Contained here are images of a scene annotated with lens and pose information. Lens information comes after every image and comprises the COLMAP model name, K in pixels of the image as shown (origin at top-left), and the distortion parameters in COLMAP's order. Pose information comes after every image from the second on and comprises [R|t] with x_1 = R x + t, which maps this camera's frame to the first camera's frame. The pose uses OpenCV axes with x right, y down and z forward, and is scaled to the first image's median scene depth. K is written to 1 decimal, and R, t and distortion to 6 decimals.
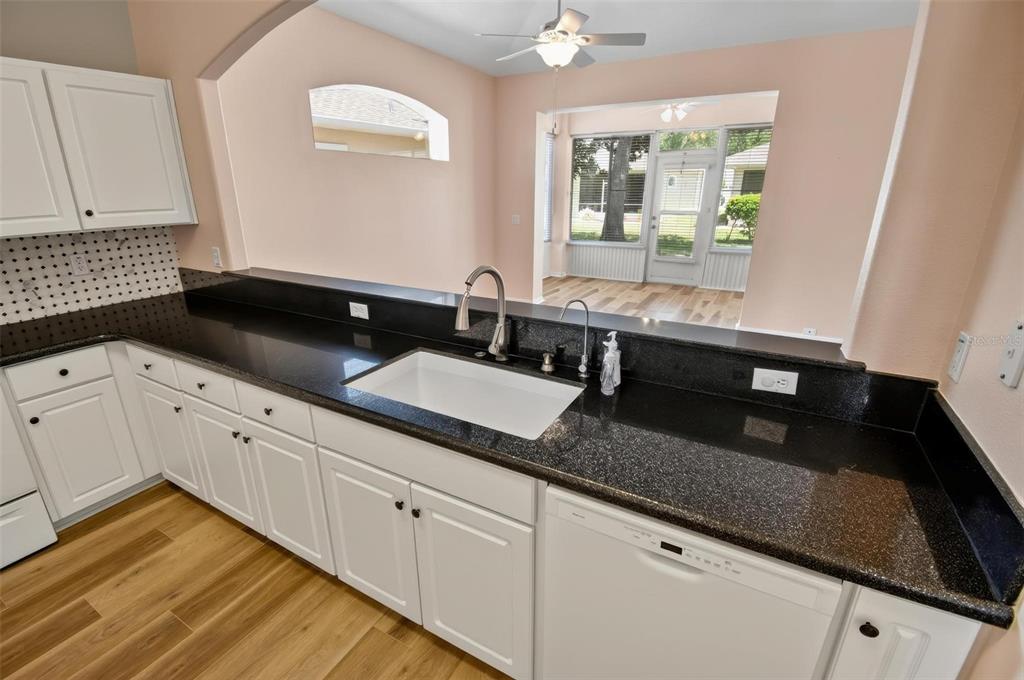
lens RADIAL K [[457.1, 0, 505.1], [0, 457.1, 340.4], [0, 0, 1]] dist [0.014149, -0.022197]
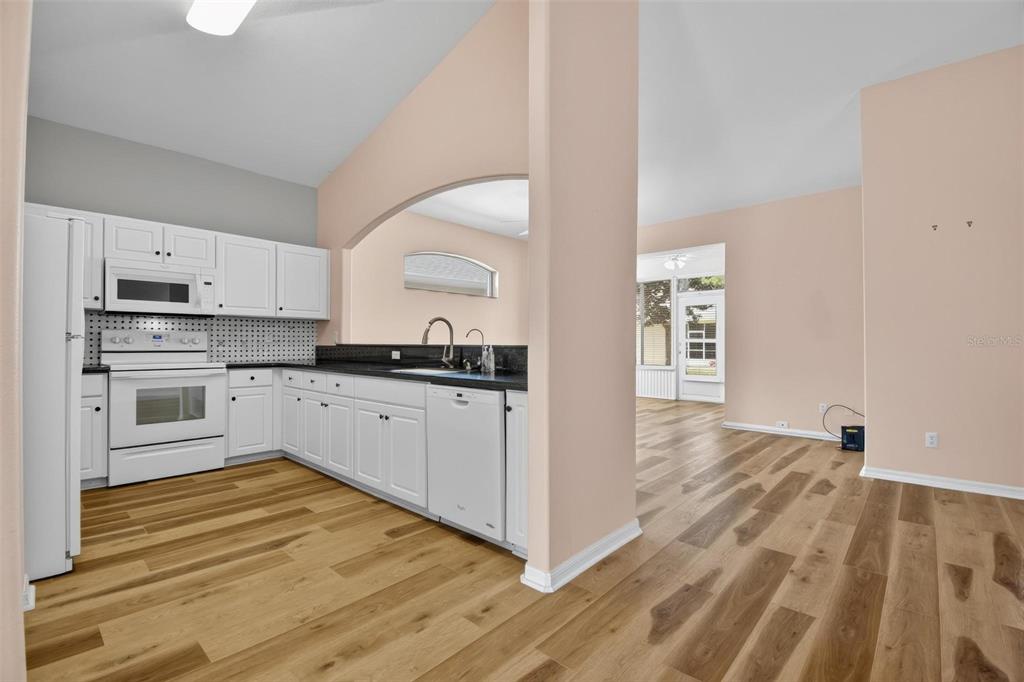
lens RADIAL K [[452.8, 0, 511.1], [0, 452.8, 343.6], [0, 0, 1]] dist [0.014432, -0.021250]
pose [[0.975150, 0.004320, -0.221505, 0.425031], [-0.074207, 0.948426, -0.308190, 0.330753], [0.208750, 0.316969, 0.925178, -0.482264]]
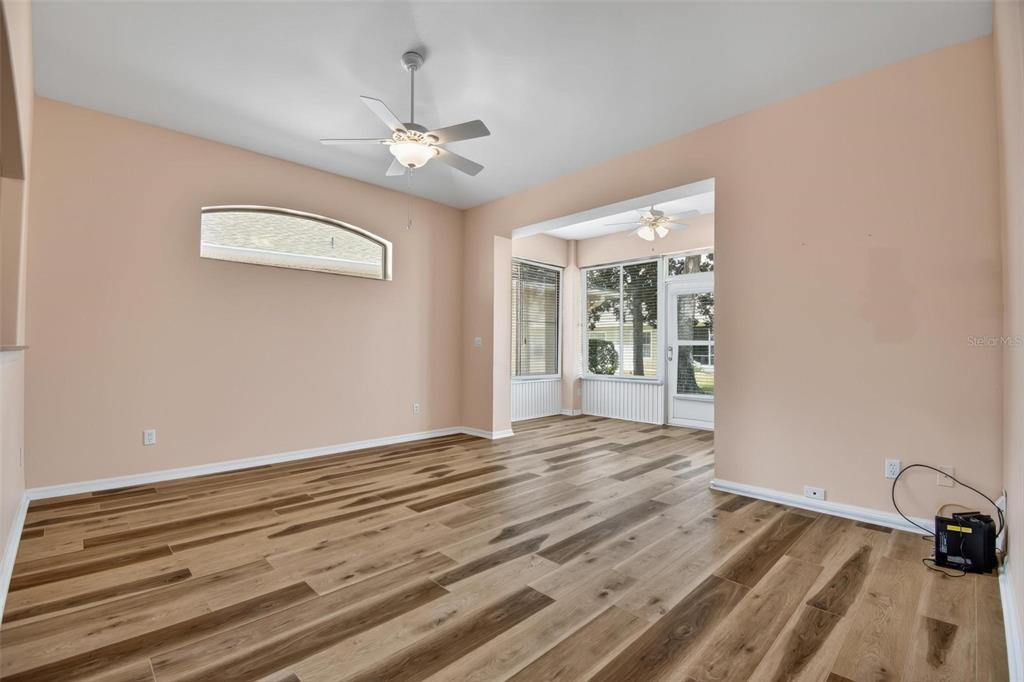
lens RADIAL K [[452.8, 0, 511.1], [0, 452.8, 343.6], [0, 0, 1]] dist [0.014432, -0.021250]
pose [[0.960667, 0.003808, -0.277677, 0.738465], [-0.093576, 0.945869, -0.310767, 0.037238], [0.261462, 0.324527, 0.909021, 0.395774]]
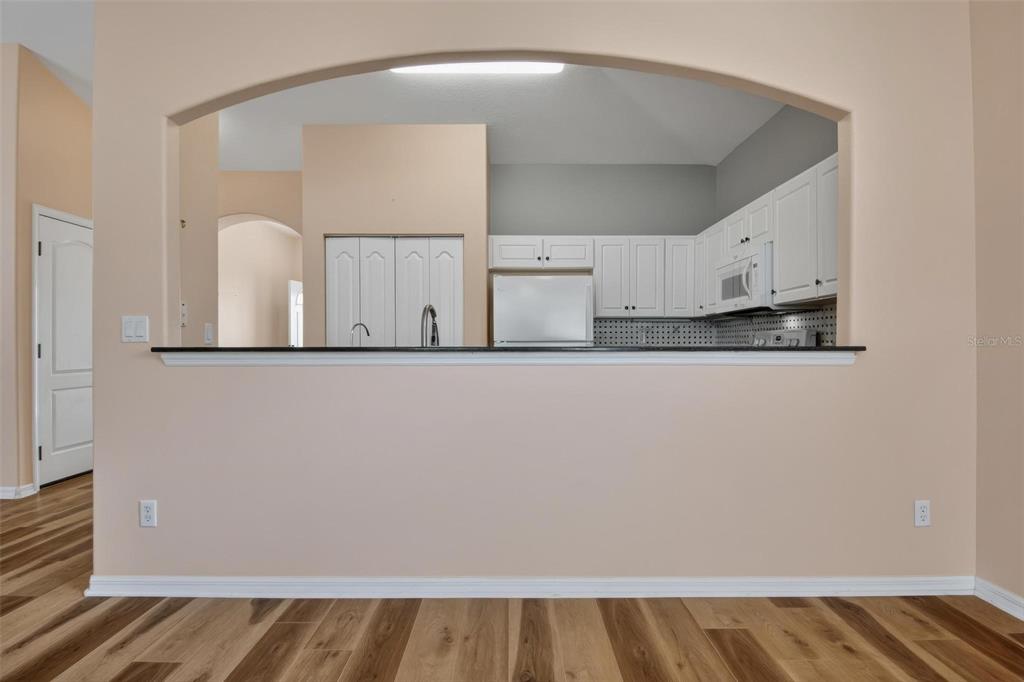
lens RADIAL K [[562.5, 0, 512.0], [0, 562.5, 341.0], [0, 0, 1]] dist [-0.003402, -0.001401]
pose [[-0.871629, -0.002269, -0.490160, 0.329303], [-0.153269, 0.951107, 0.268148, -0.320638], [0.465587, 0.308852, -0.829361, 1.475834]]
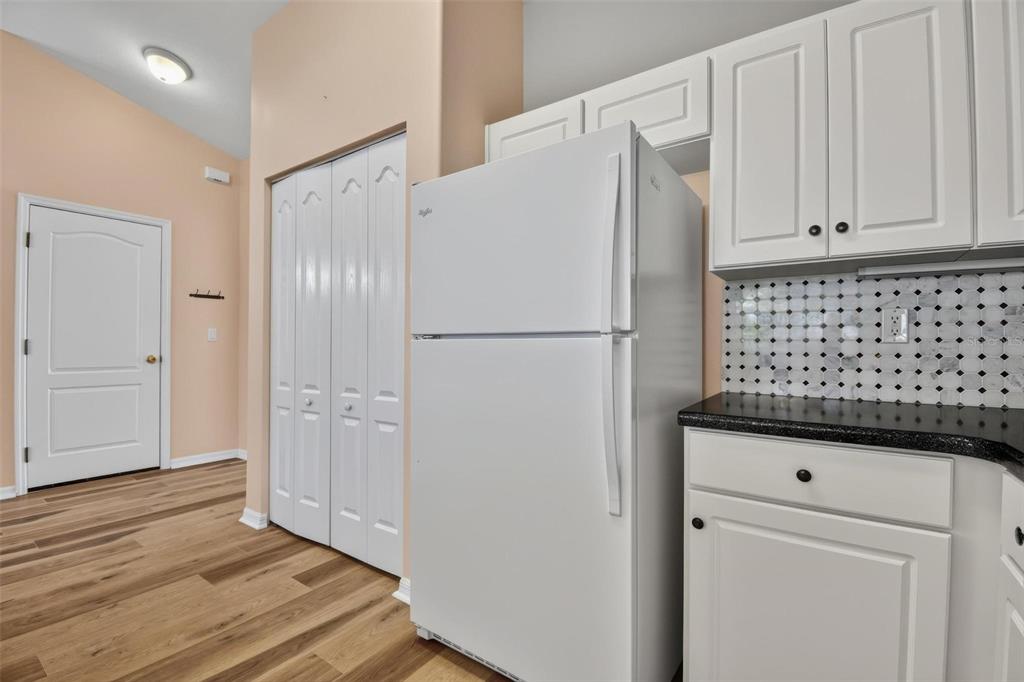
lens RADIAL K [[446.5, 0, 508.4], [0, 446.5, 342.2], [0, 0, 1]] dist [0.000142, -0.012316]
pose [[-0.995528, -0.003885, 0.094388, -0.627021], [0.025837, 0.949859, 0.311610, -0.028786], [-0.090866, 0.312655, -0.945510, 0.595279]]
